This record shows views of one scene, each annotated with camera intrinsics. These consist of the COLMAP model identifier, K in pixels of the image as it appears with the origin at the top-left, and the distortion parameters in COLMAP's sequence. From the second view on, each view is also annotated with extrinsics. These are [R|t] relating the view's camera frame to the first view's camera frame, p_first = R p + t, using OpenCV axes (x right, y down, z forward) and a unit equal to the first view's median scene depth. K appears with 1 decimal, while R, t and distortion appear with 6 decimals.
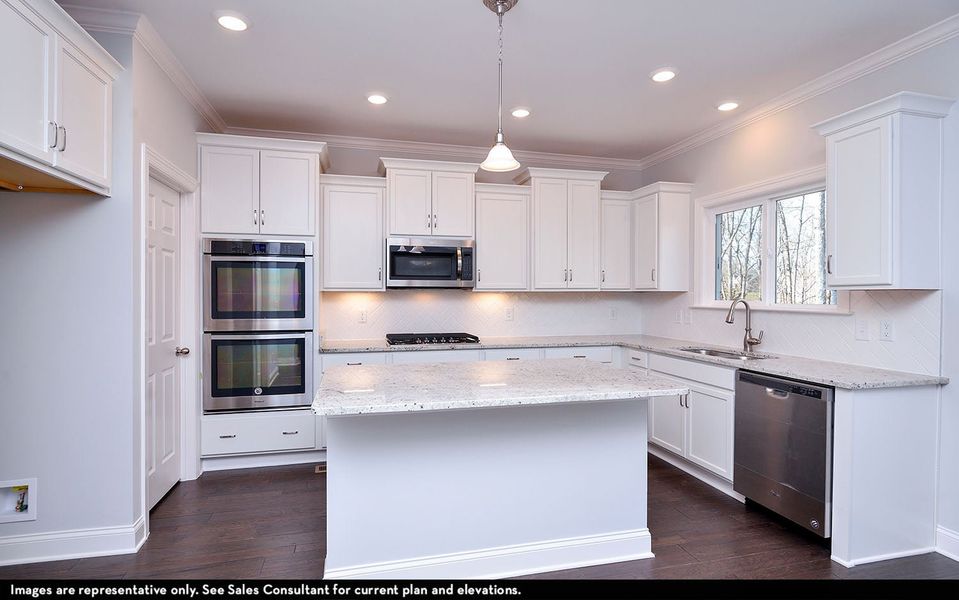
lens RADIAL K [[476.8, 0, 459.1], [0, 476.8, 299.3], [0, 0, 1]] dist [-0.001281, 0.000272]
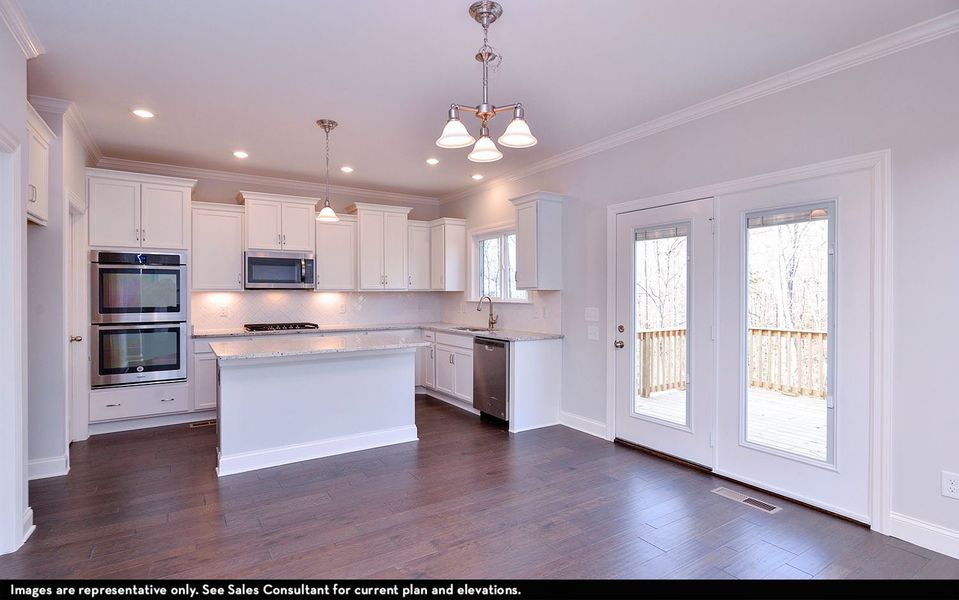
lens RADIAL K [[476.8, 0, 459.1], [0, 476.8, 299.3], [0, 0, 1]] dist [-0.001281, 0.000272]
pose [[0.950552, -0.006764, 0.310490, 0.000424], [0.006634, 0.999977, 0.001476, 0.007287], [-0.310493, 0.000657, 0.950575, -0.498228]]
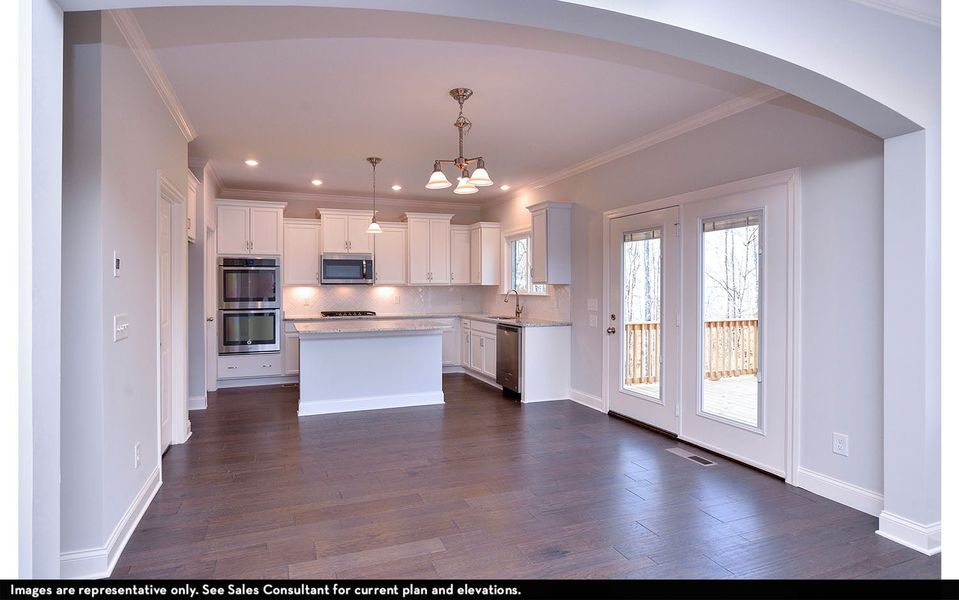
lens RADIAL K [[474.2, 0, 422.1], [0, 474.2, 292.9], [0, 0, 1]] dist [0.000467, 0.000150]
pose [[0.996934, -0.005507, 0.078053, 0.084745], [0.005515, 0.999985, 0.000116, 0.010751], [-0.078052, 0.000315, 0.996949, -0.817675]]
